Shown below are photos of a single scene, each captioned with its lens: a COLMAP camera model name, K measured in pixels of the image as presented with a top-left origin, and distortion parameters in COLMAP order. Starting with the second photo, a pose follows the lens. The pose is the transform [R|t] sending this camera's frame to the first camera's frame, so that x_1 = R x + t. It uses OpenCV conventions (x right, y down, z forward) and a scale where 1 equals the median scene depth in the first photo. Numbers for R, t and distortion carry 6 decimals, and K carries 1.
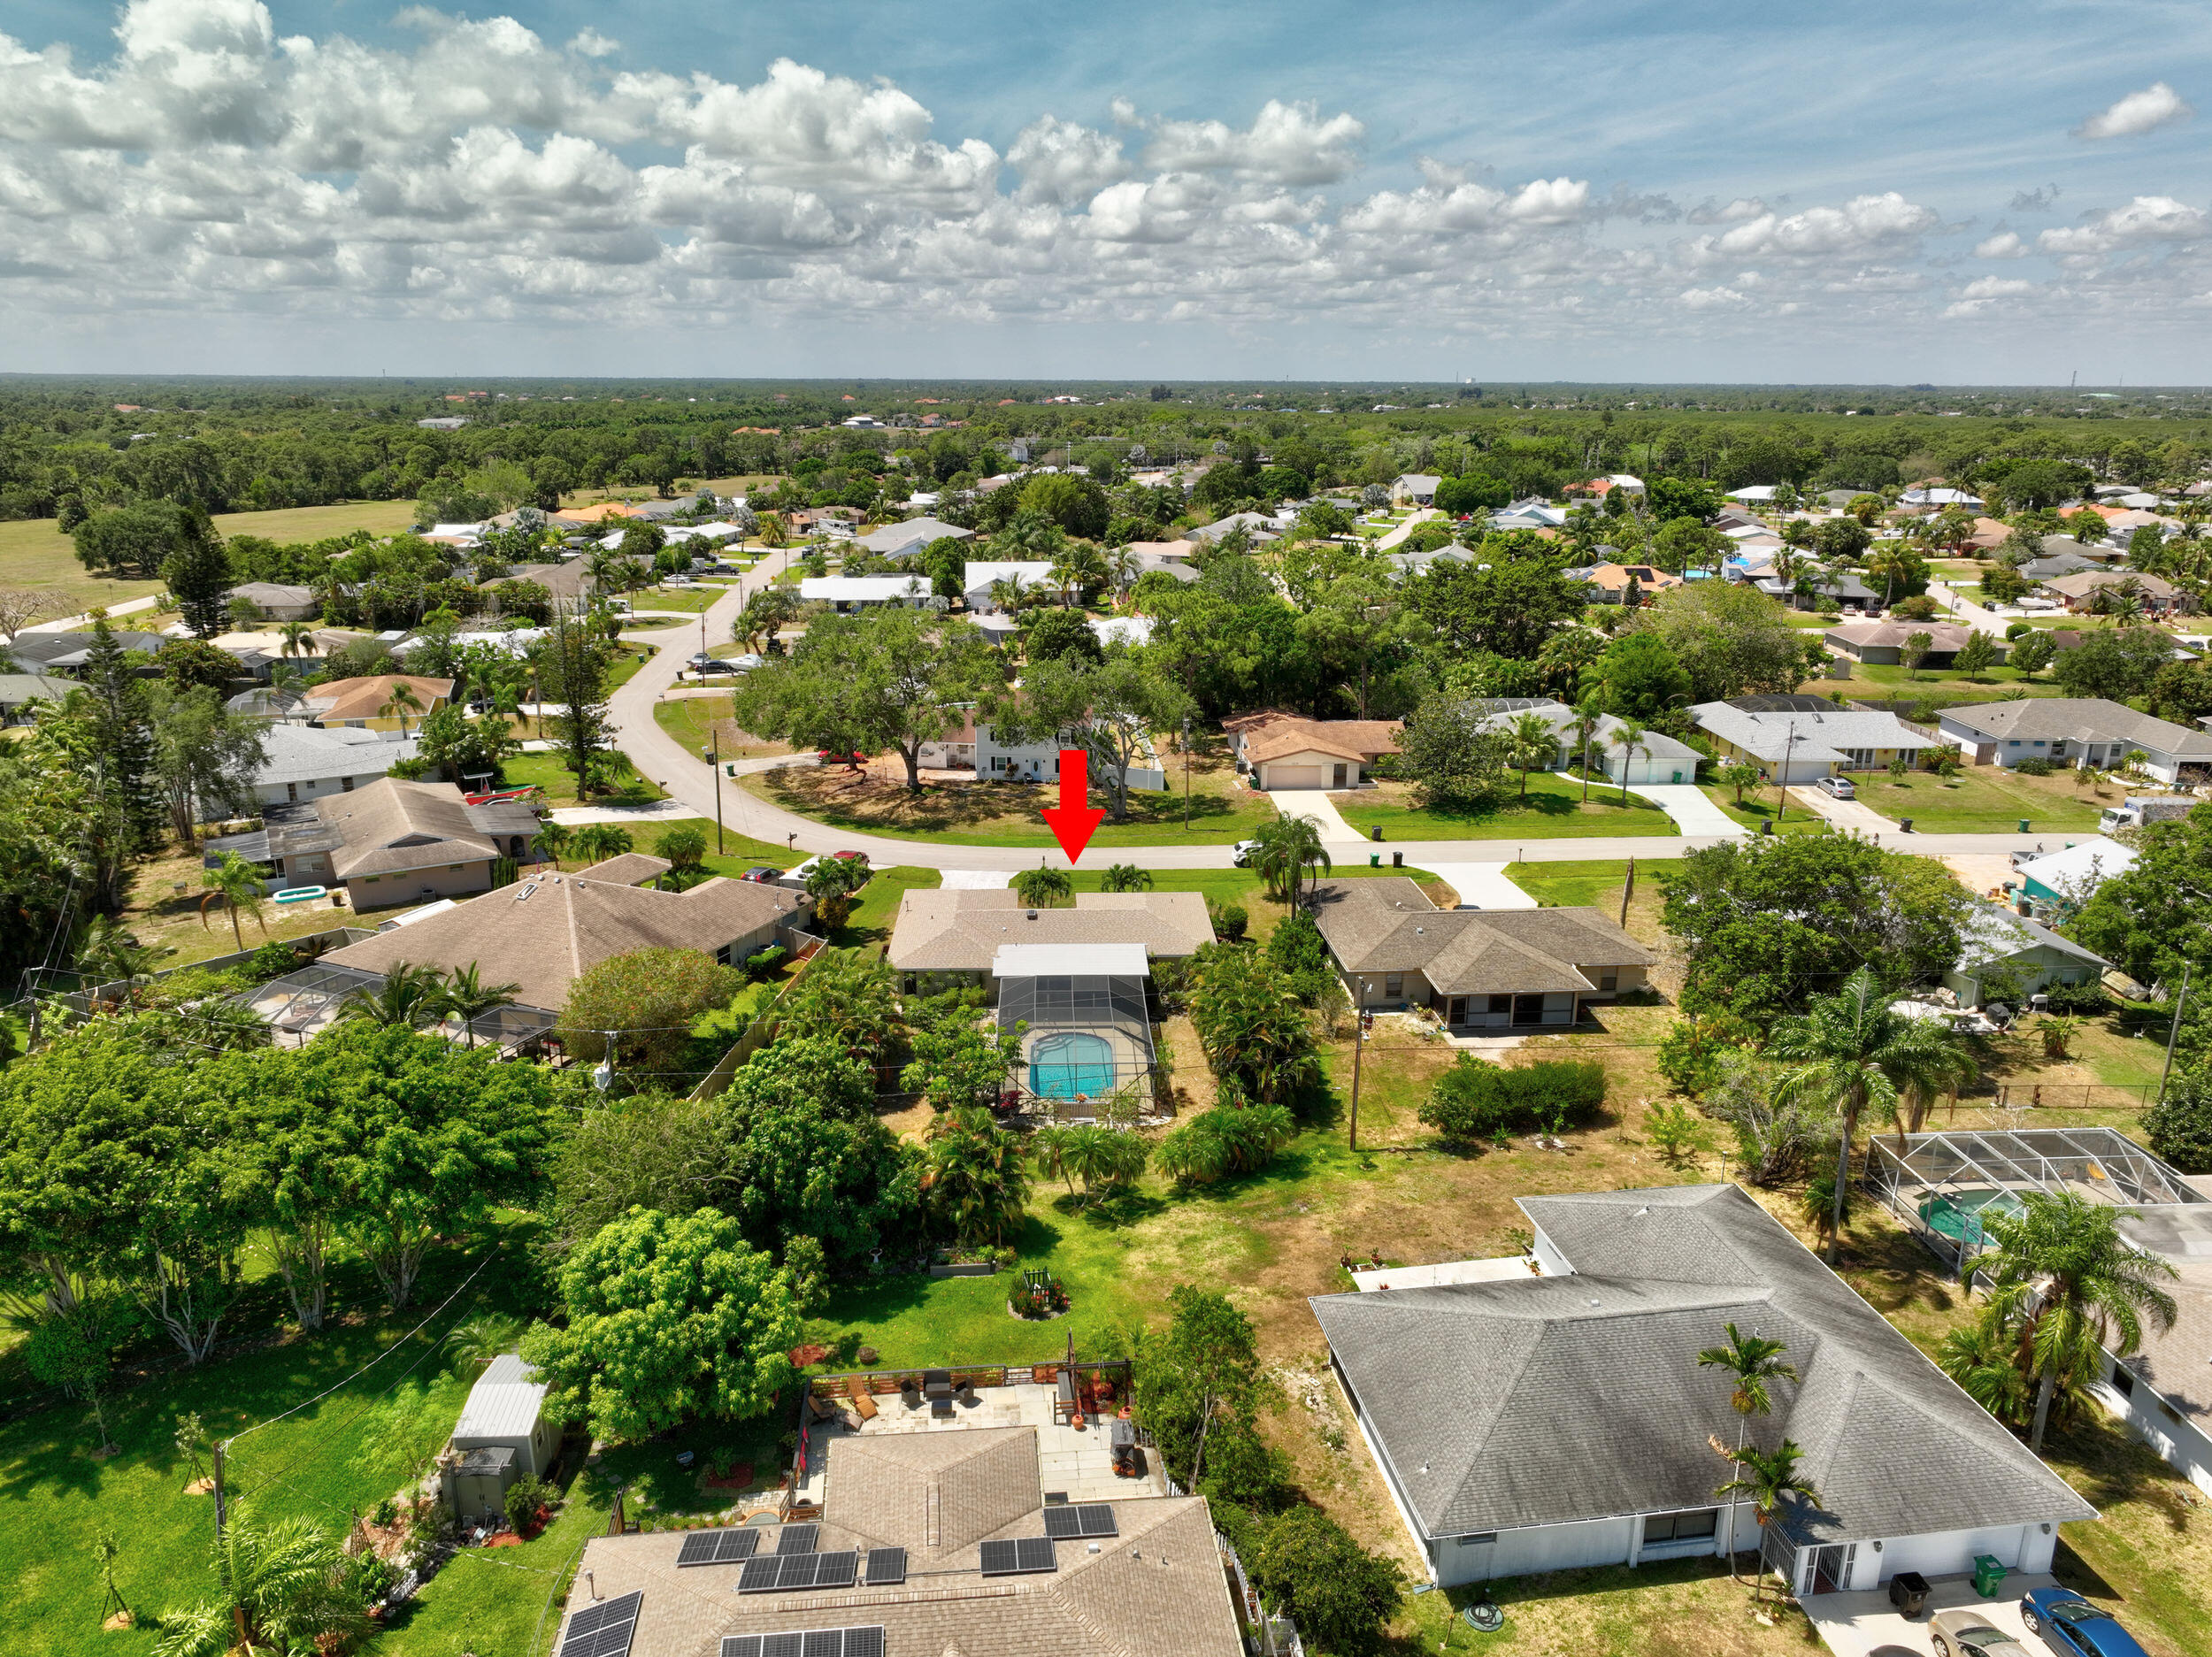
lens RADIAL K [[1555.7, 0, 1106.0], [0, 1555.7, 828.5], [0, 0, 1]] dist [0.006522, 0.008678]
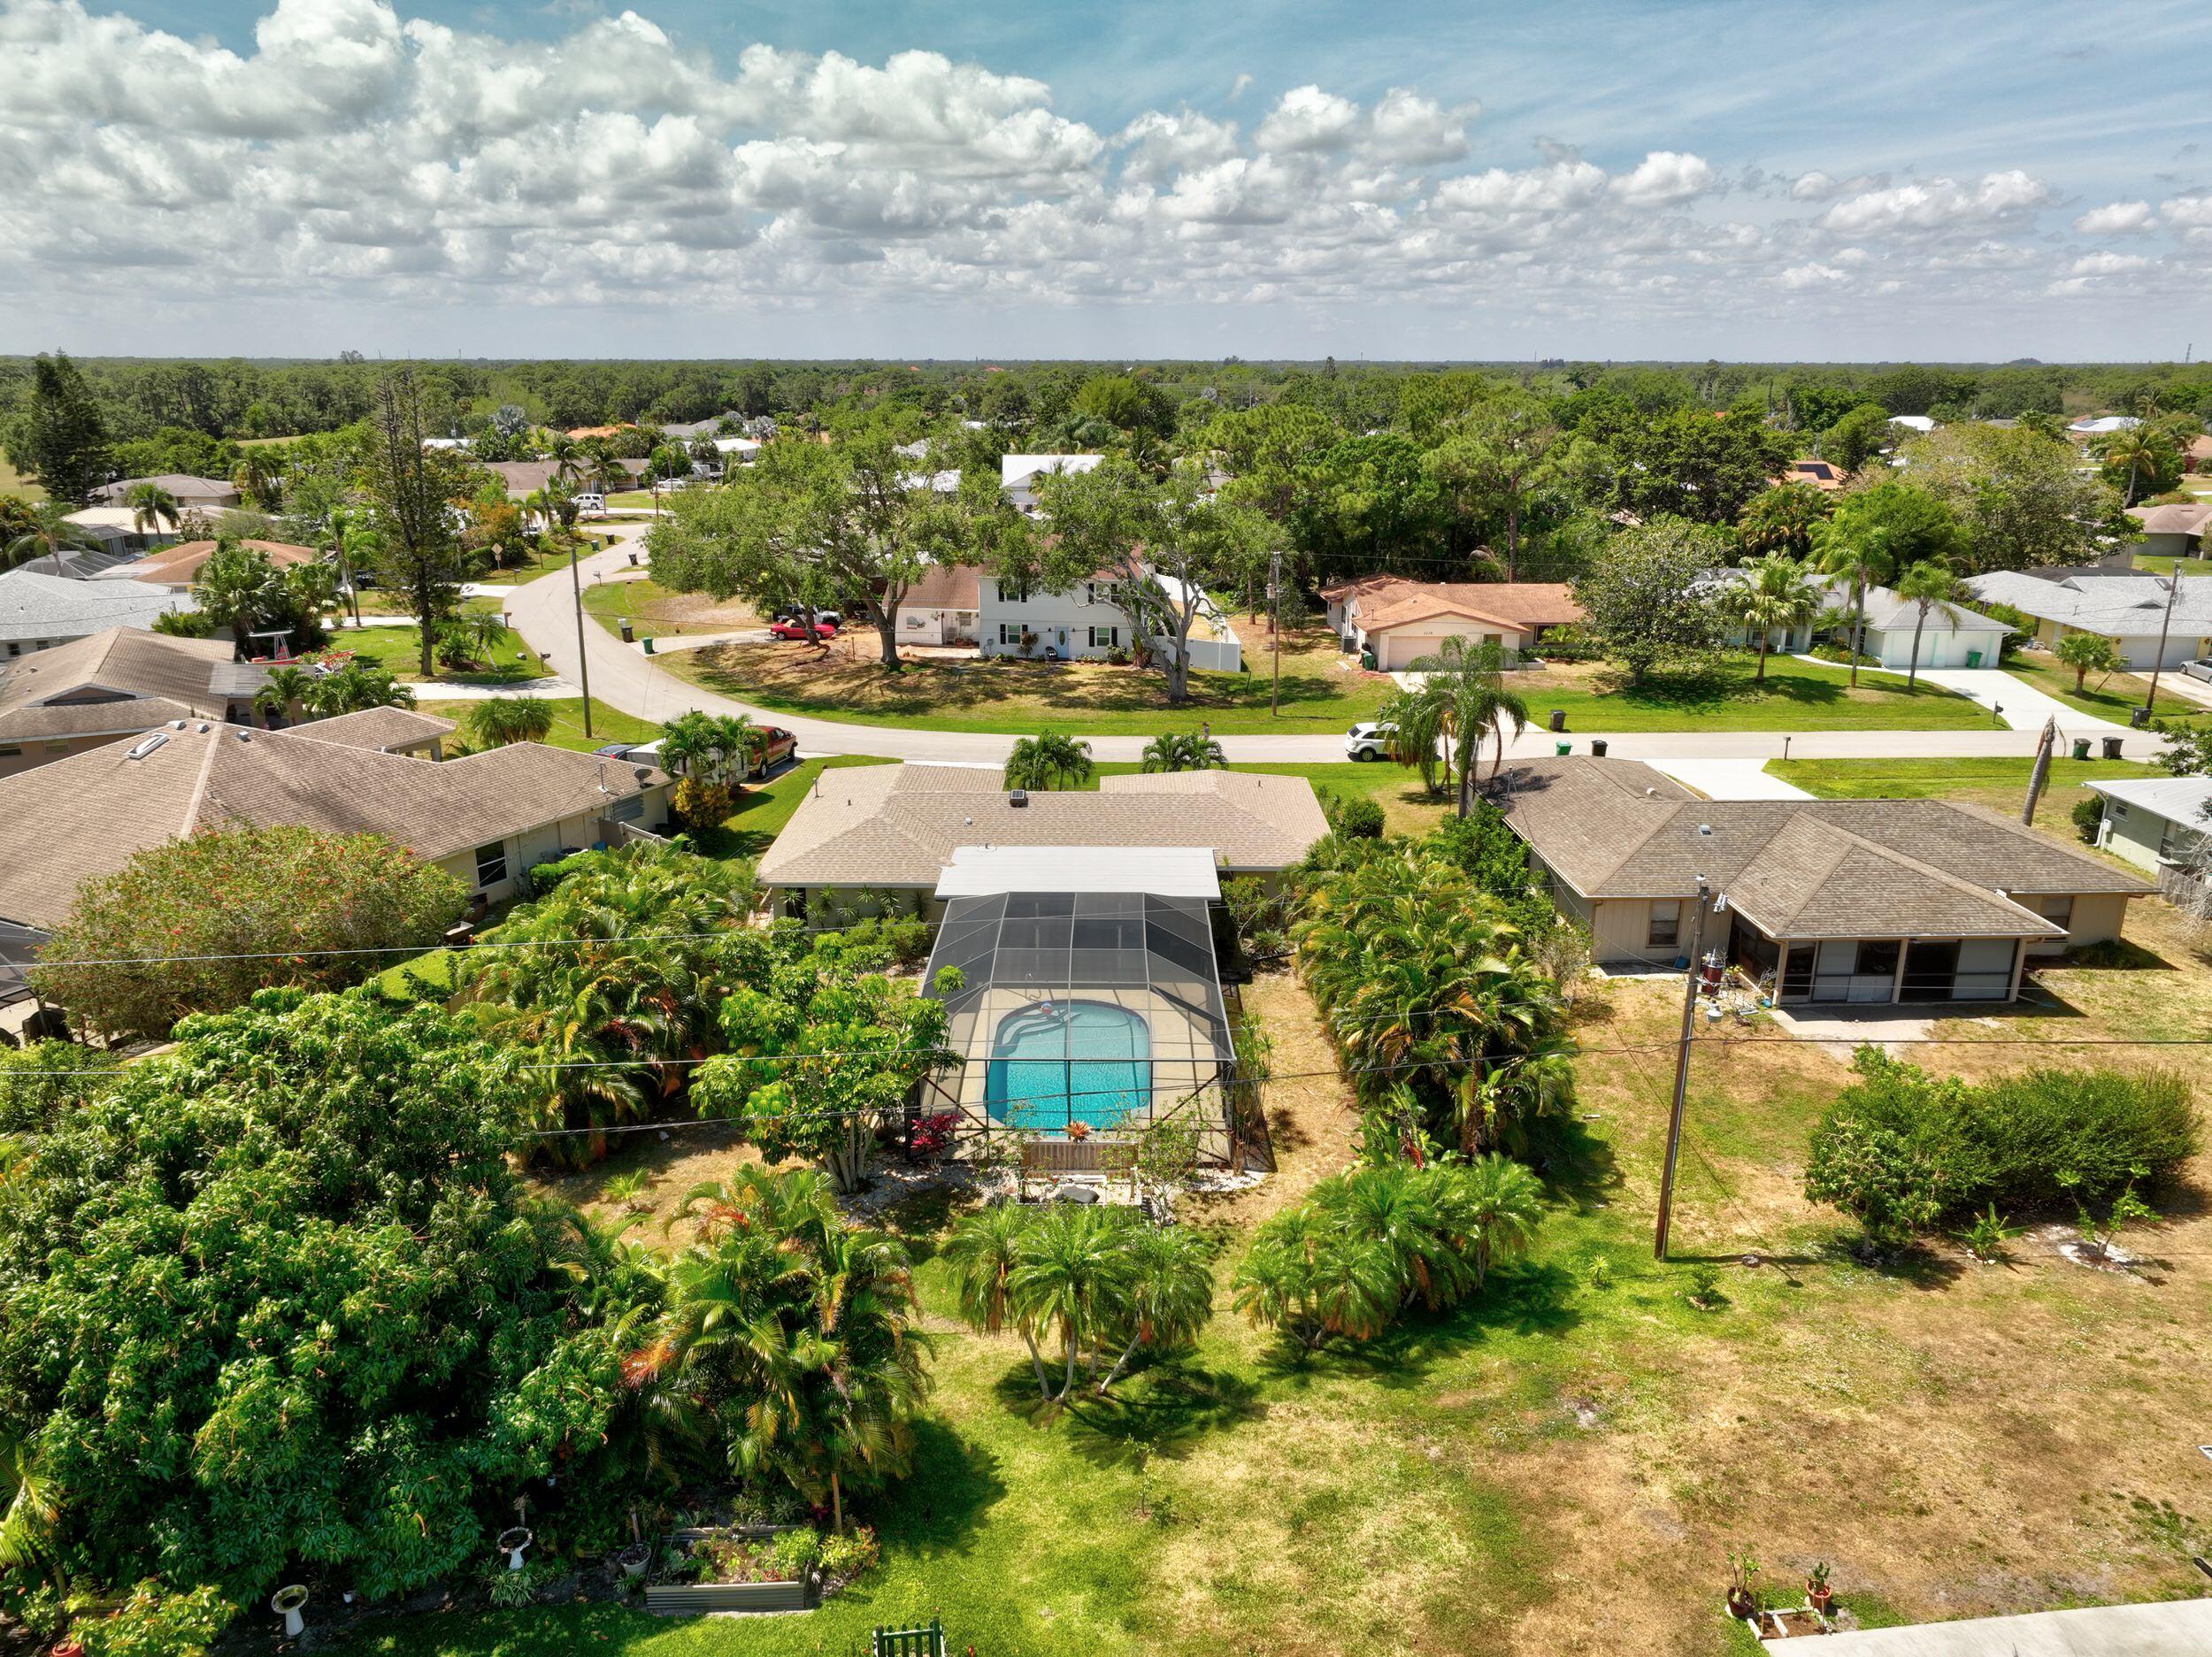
lens RADIAL K [[1555.7, 0, 1106.0], [0, 1555.7, 828.5], [0, 0, 1]] dist [0.006522, 0.008678]
pose [[0.999042, 0.009837, -0.042647, 0.010001], [-0.009436, 0.999909, 0.009591, 0.061009], [0.042737, -0.009179, 0.999044, 0.424609]]
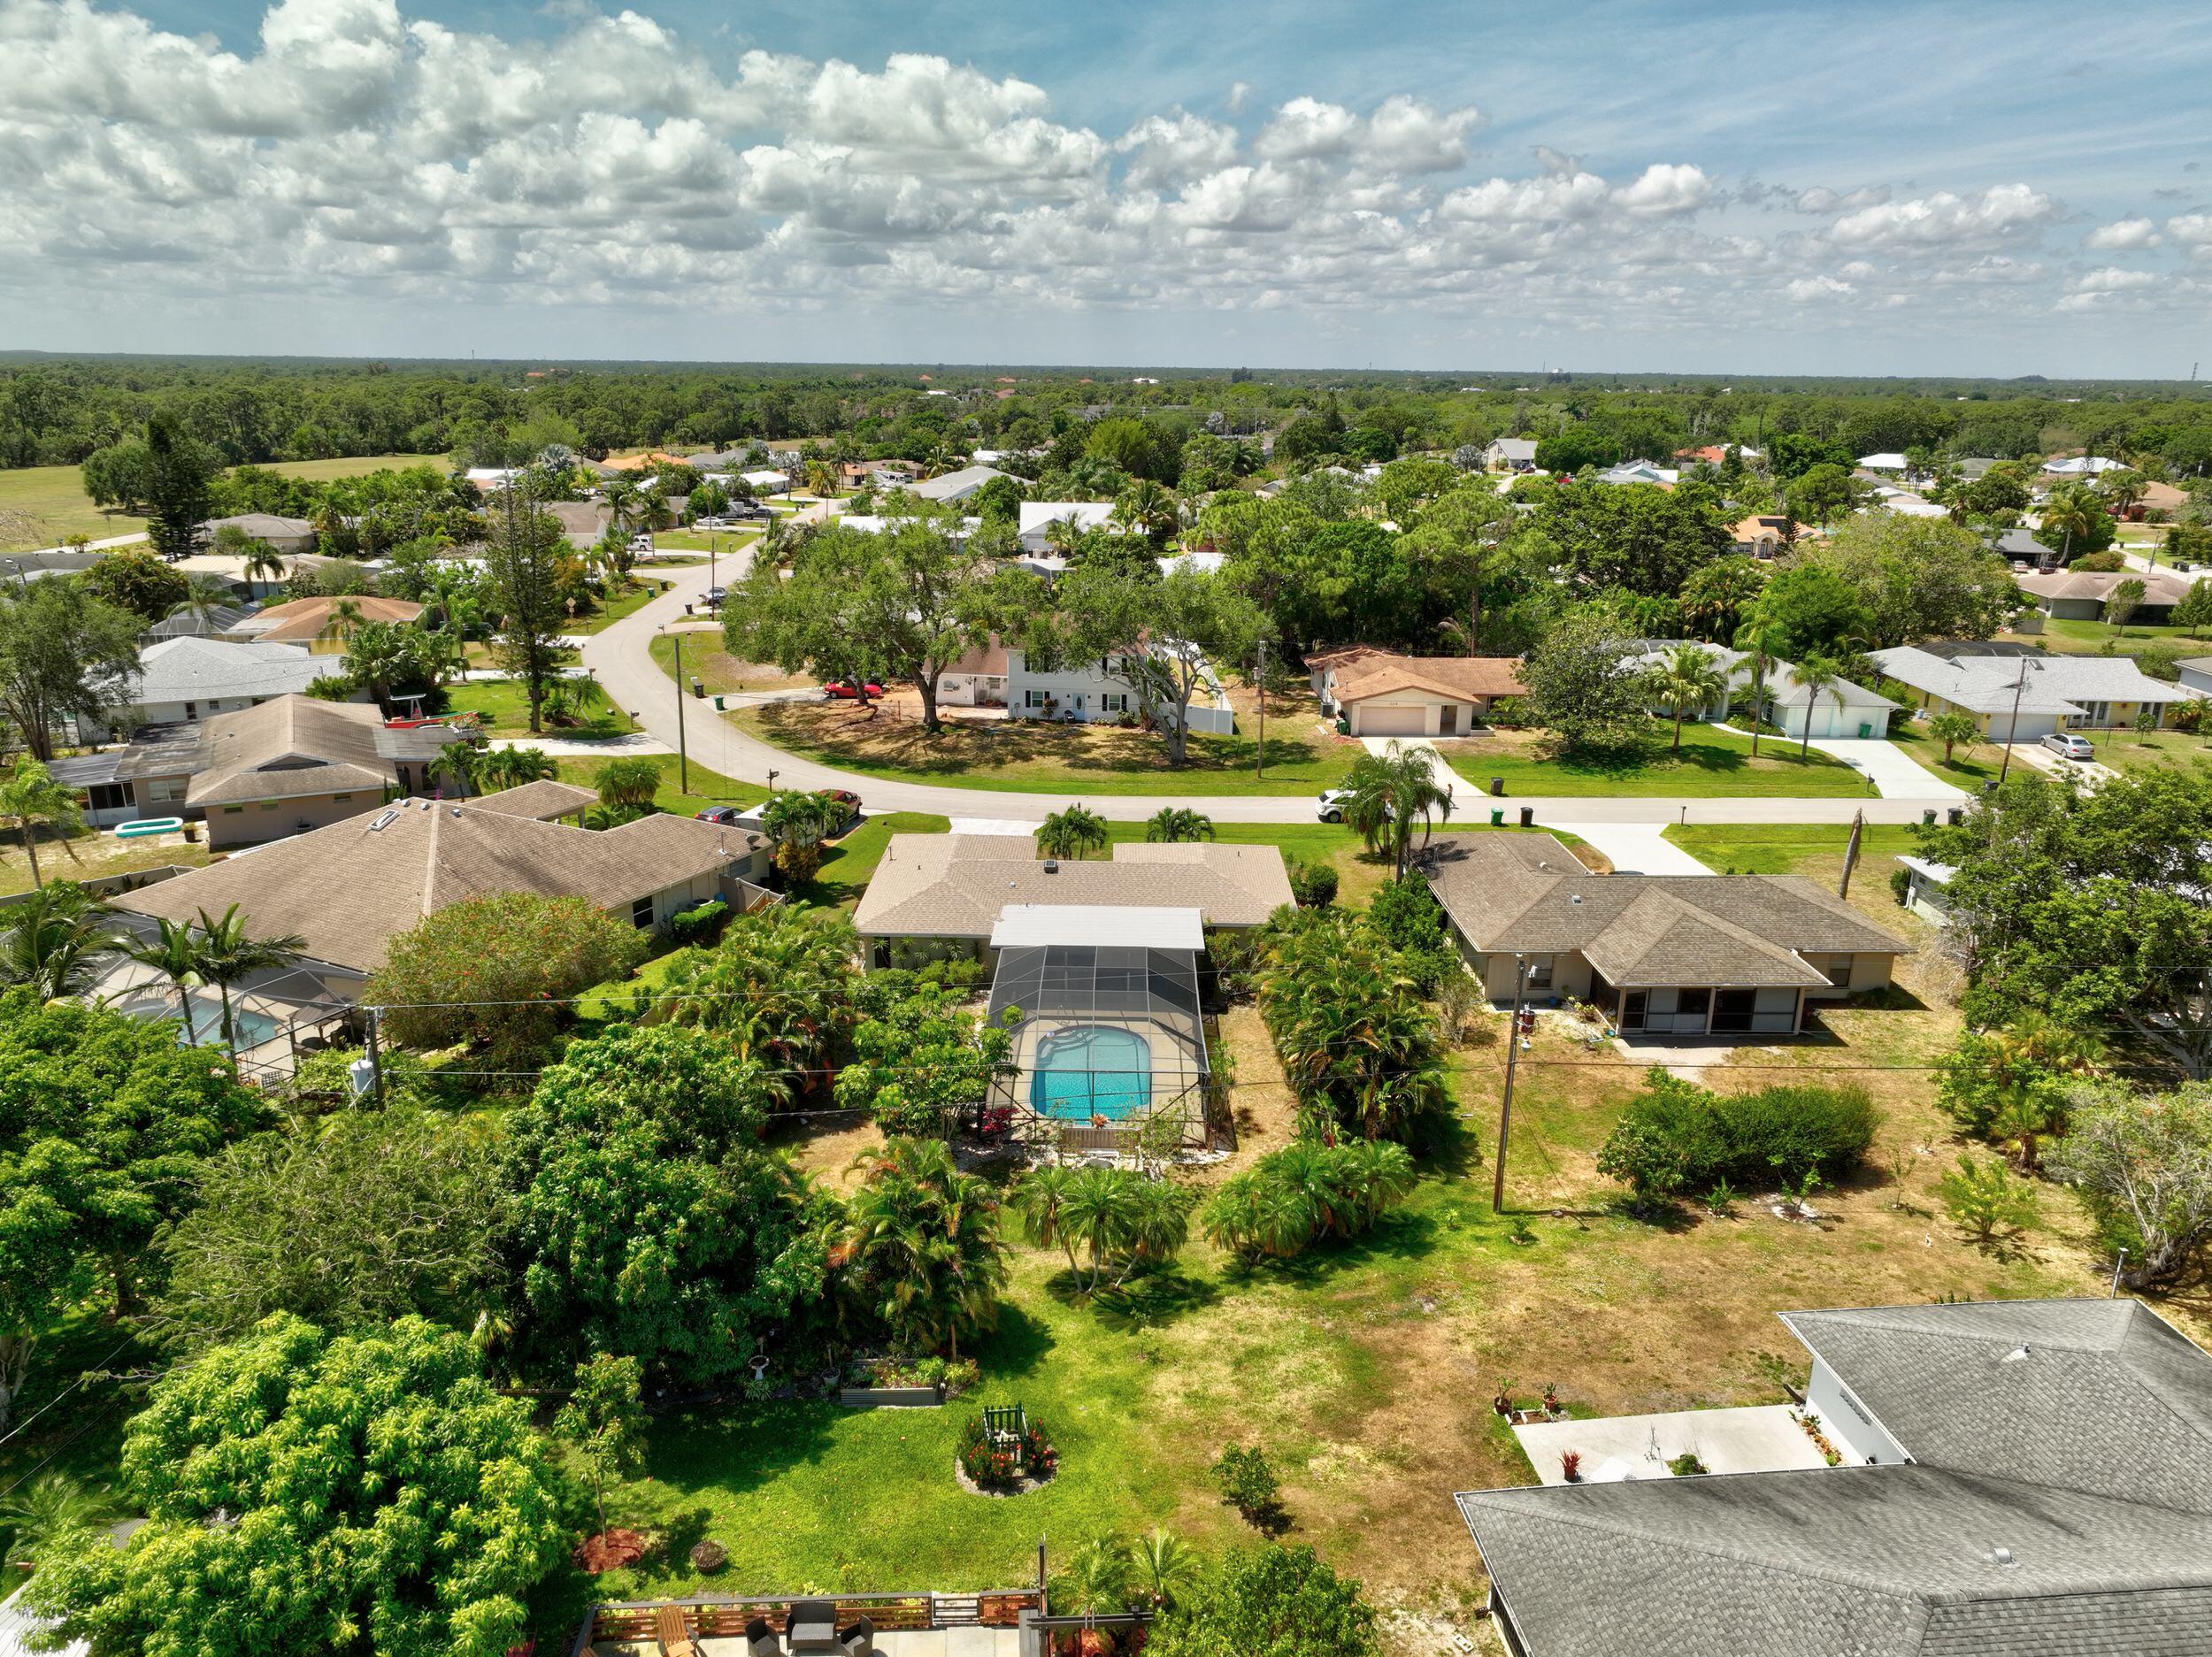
lens RADIAL K [[1555.7, 0, 1106.0], [0, 1555.7, 828.5], [0, 0, 1]] dist [0.006522, 0.008678]
pose [[0.998747, 0.020850, -0.045489, 0.012848], [-0.020557, 0.999765, 0.006905, 0.031478], [0.045622, -0.005961, 0.998941, 0.253976]]
